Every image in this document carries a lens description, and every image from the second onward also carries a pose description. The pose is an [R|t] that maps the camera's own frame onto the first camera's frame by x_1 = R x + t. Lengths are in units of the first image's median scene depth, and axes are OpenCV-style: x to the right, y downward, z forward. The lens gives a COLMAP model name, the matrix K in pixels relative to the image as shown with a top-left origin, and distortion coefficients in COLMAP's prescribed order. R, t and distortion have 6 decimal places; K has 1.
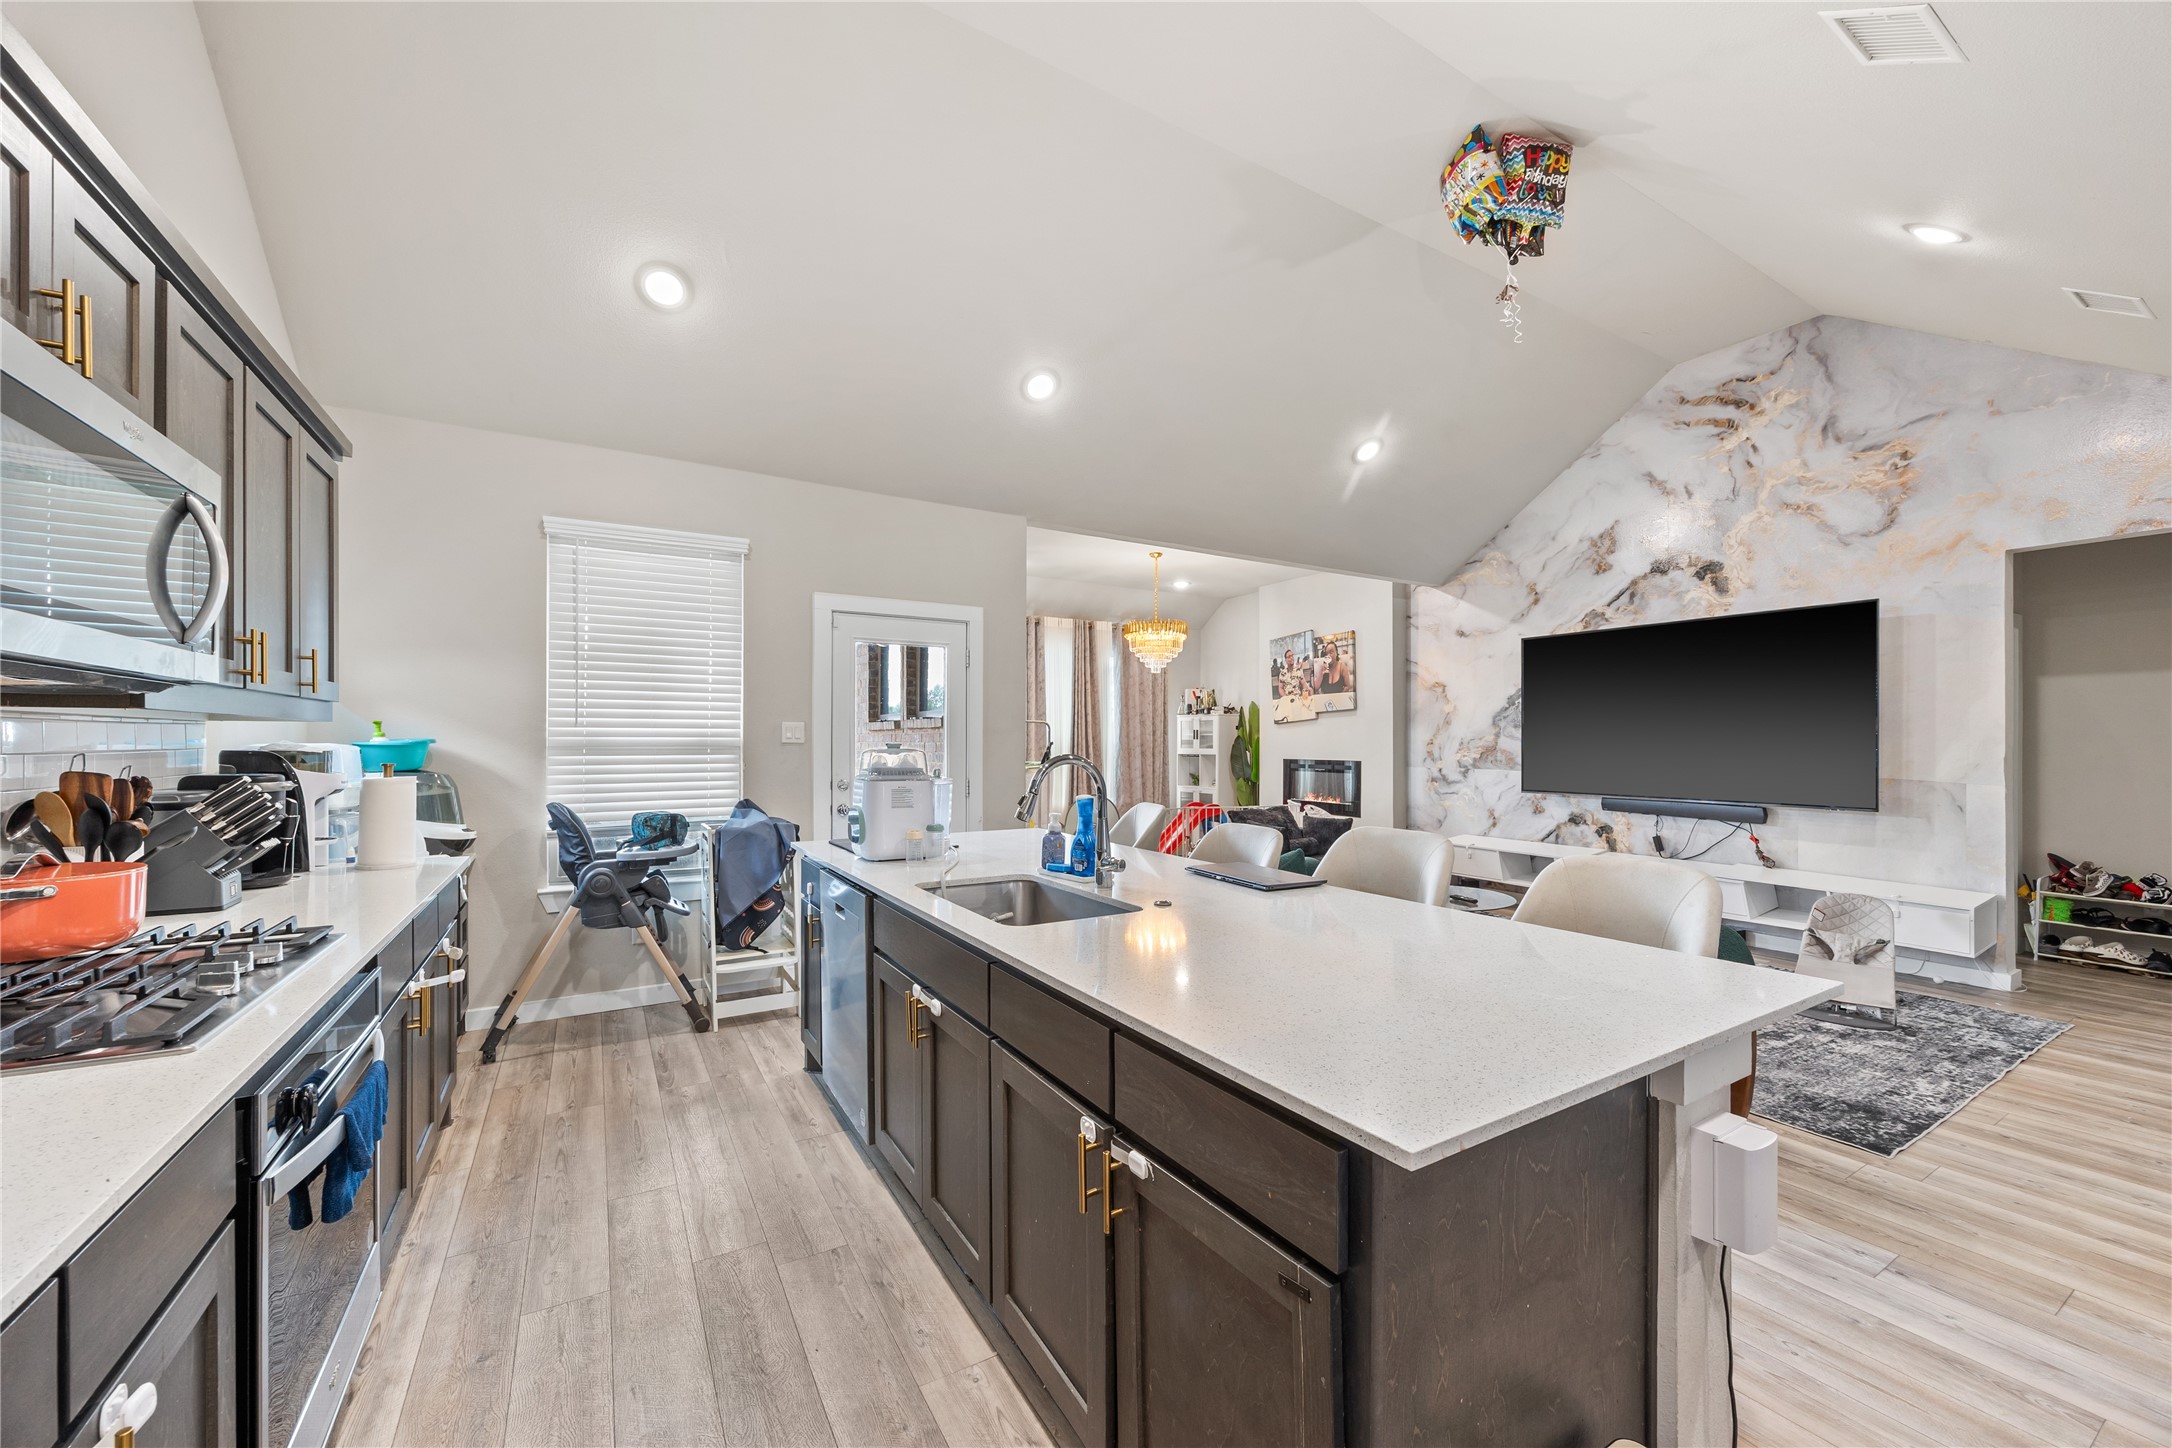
lens RADIAL K [[830.3, 0, 1096.7], [0, 830.3, 744.8], [0, 0, 1]] dist [-0.000869, -0.000028]
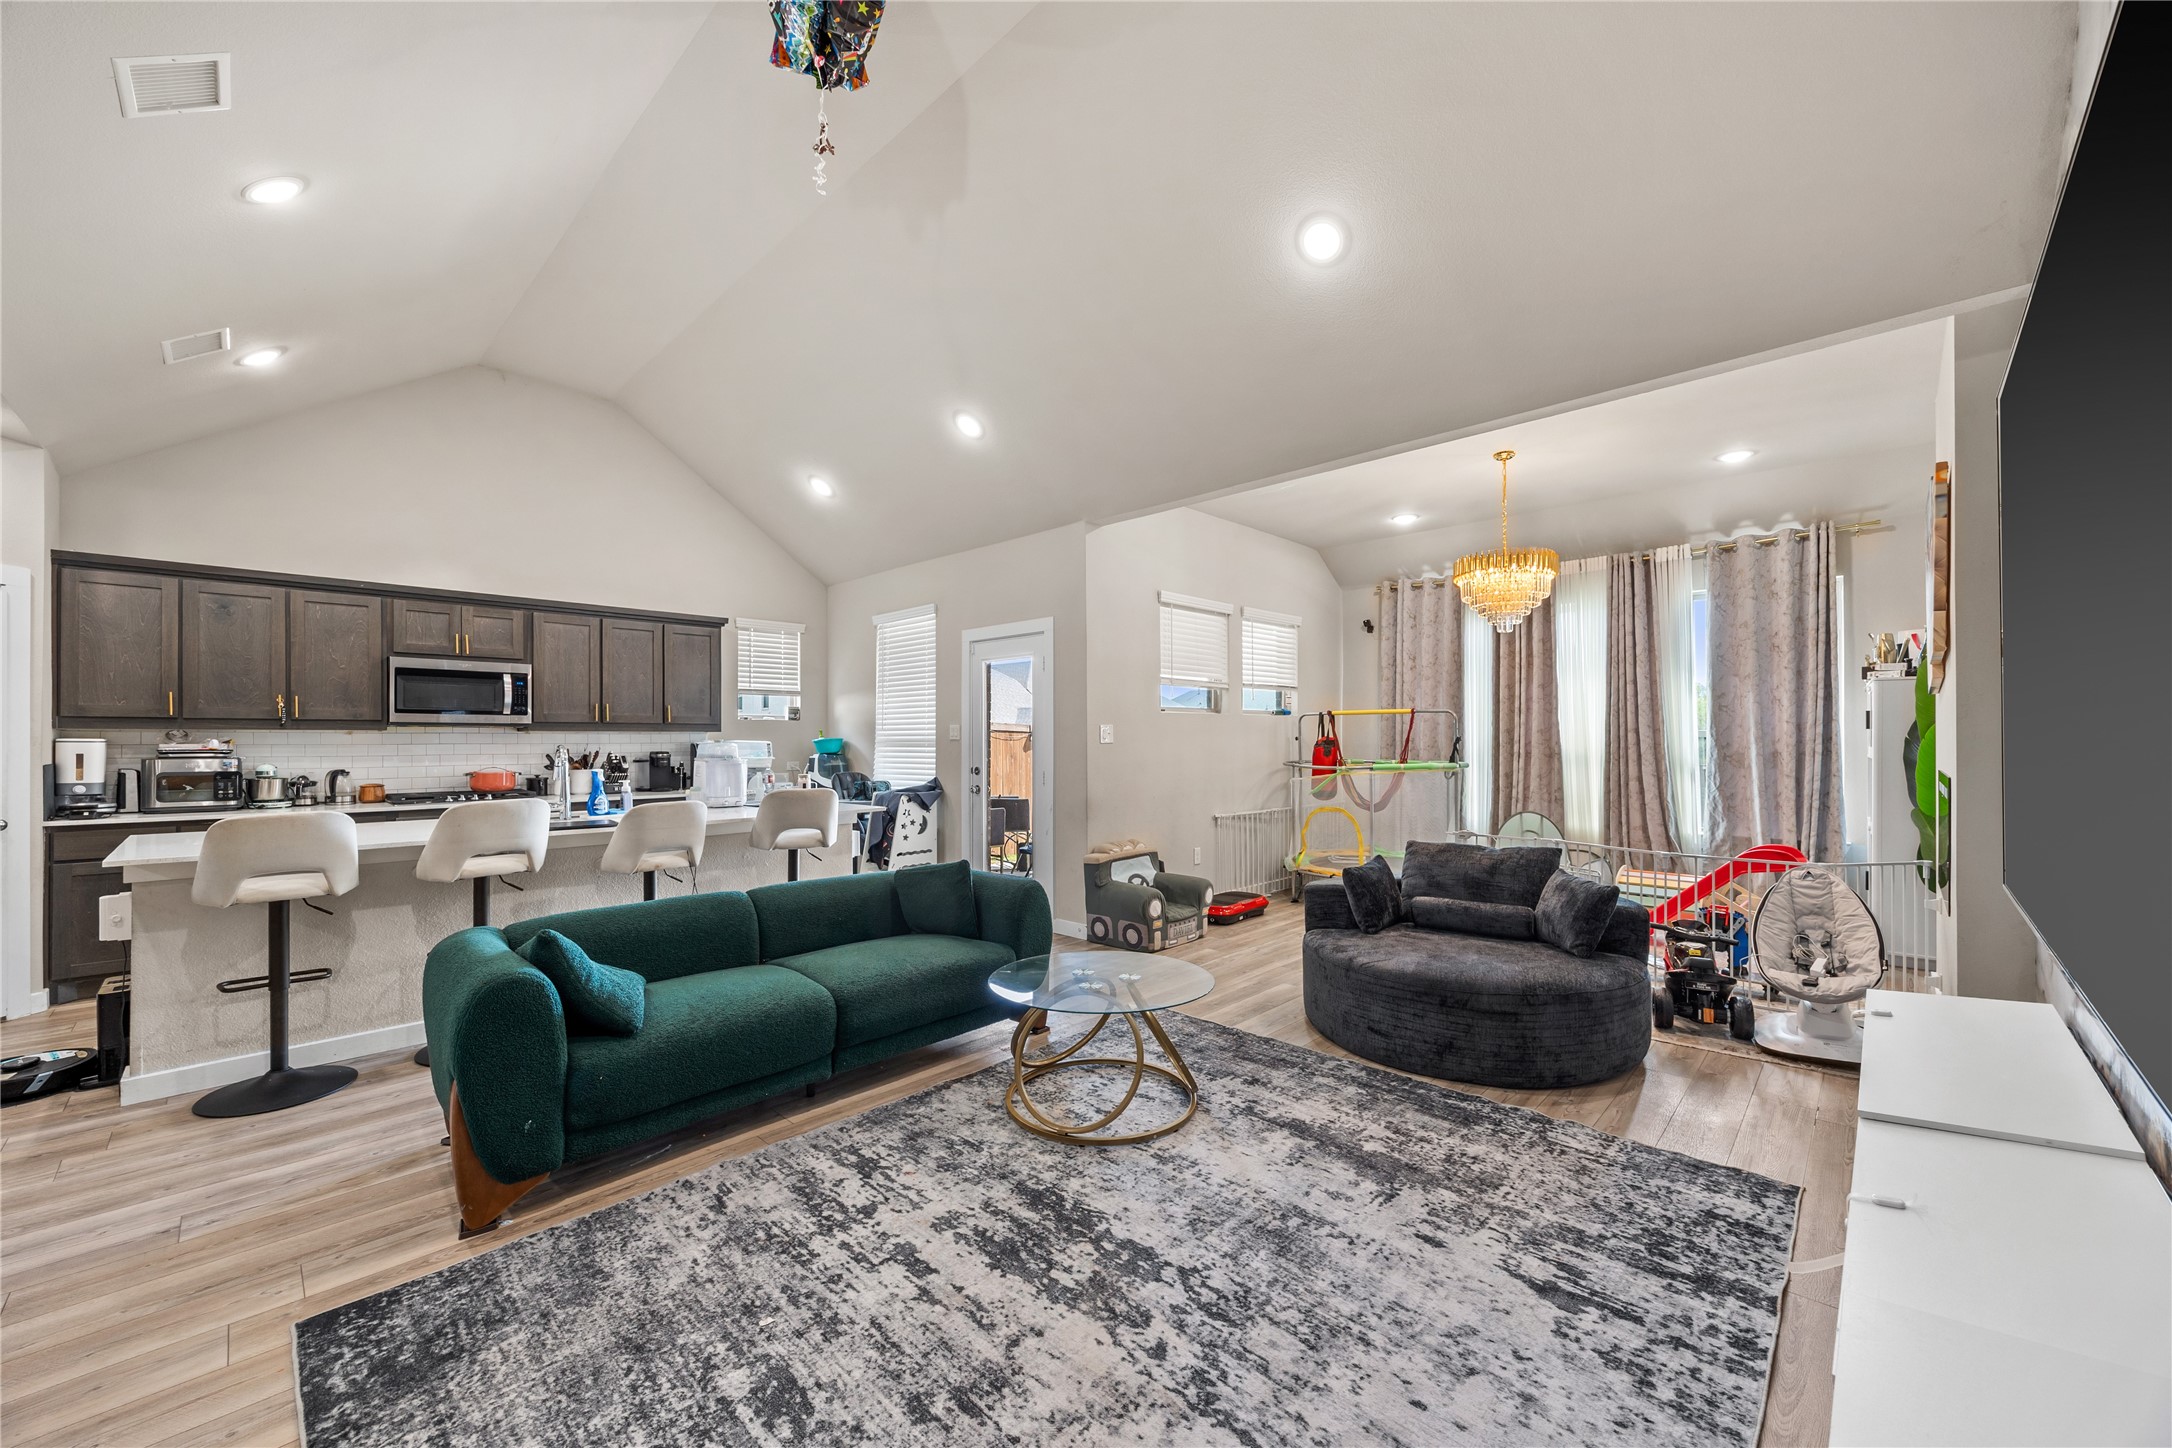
lens RADIAL K [[824.5, 0, 1091.7], [0, 824.5, 739.9], [0, 0, 1]] dist [-0.003845, 0.000055]
pose [[0.258544, -0.003624, -0.965993, 1.042725], [0.000335, 0.999993, -0.003662, 0.002939], [0.965999, 0.000623, 0.258543, 0.851650]]
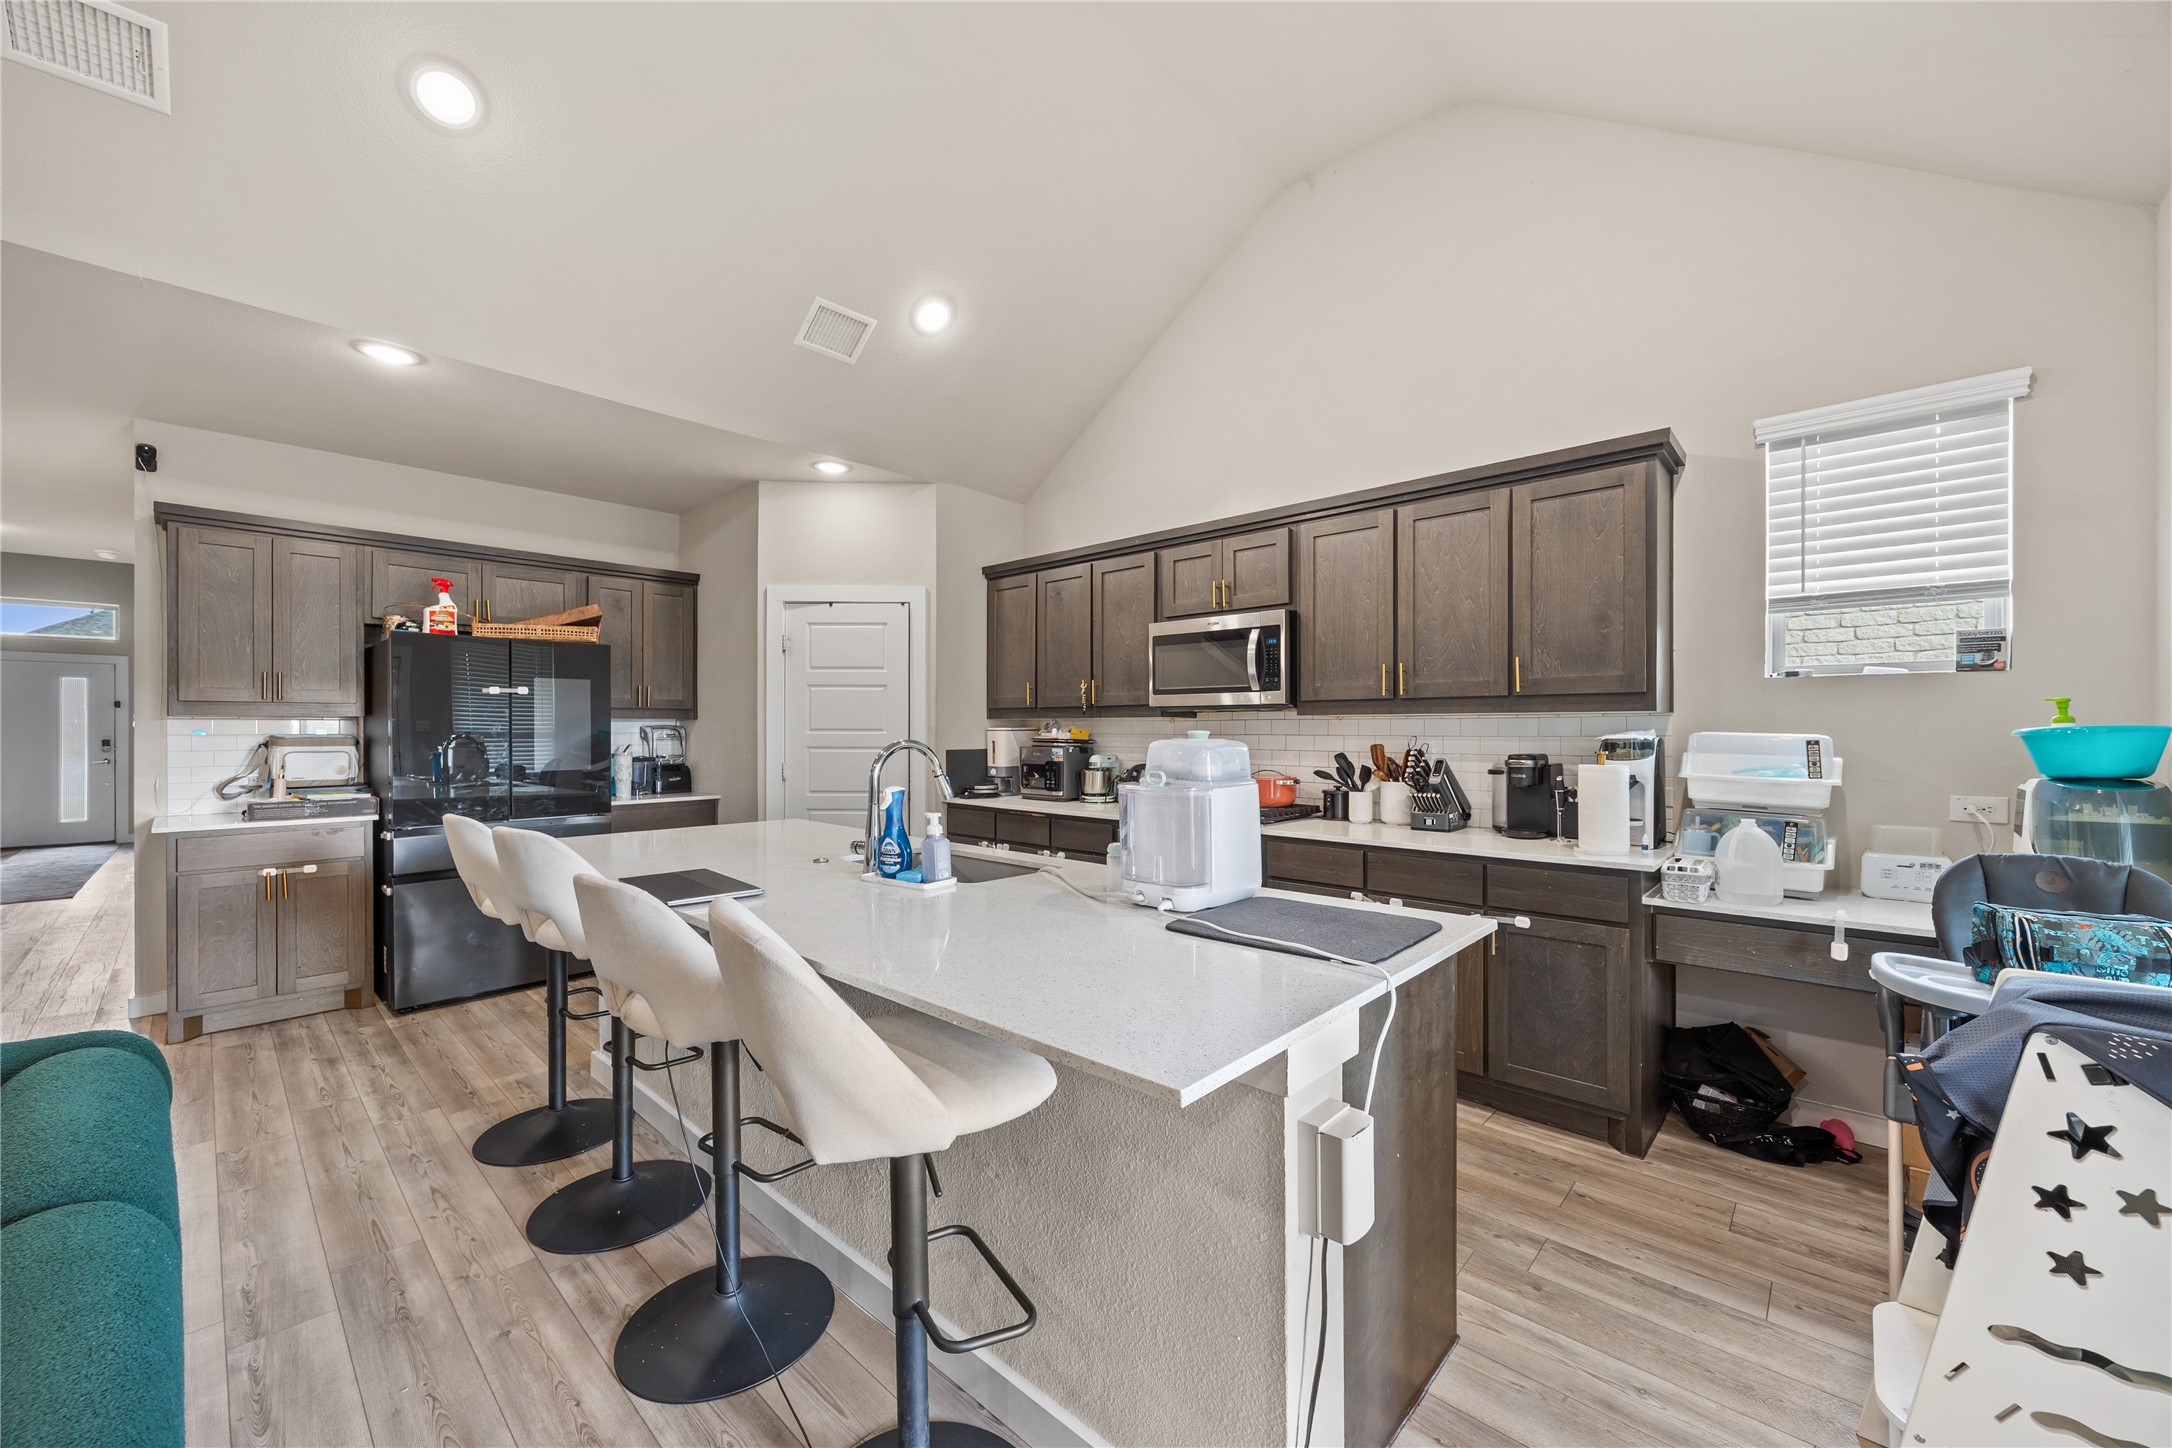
lens RADIAL K [[830.5, 0, 1095.8], [0, 830.5, 731.9], [0, 0, 1]] dist [-0.002900, 0.000137]
pose [[-0.959584, -0.002280, -0.281412, 0.018192], [-0.003897, 0.999979, 0.005186, -0.002854], [0.281394, 0.006073, -0.959573, 1.059487]]
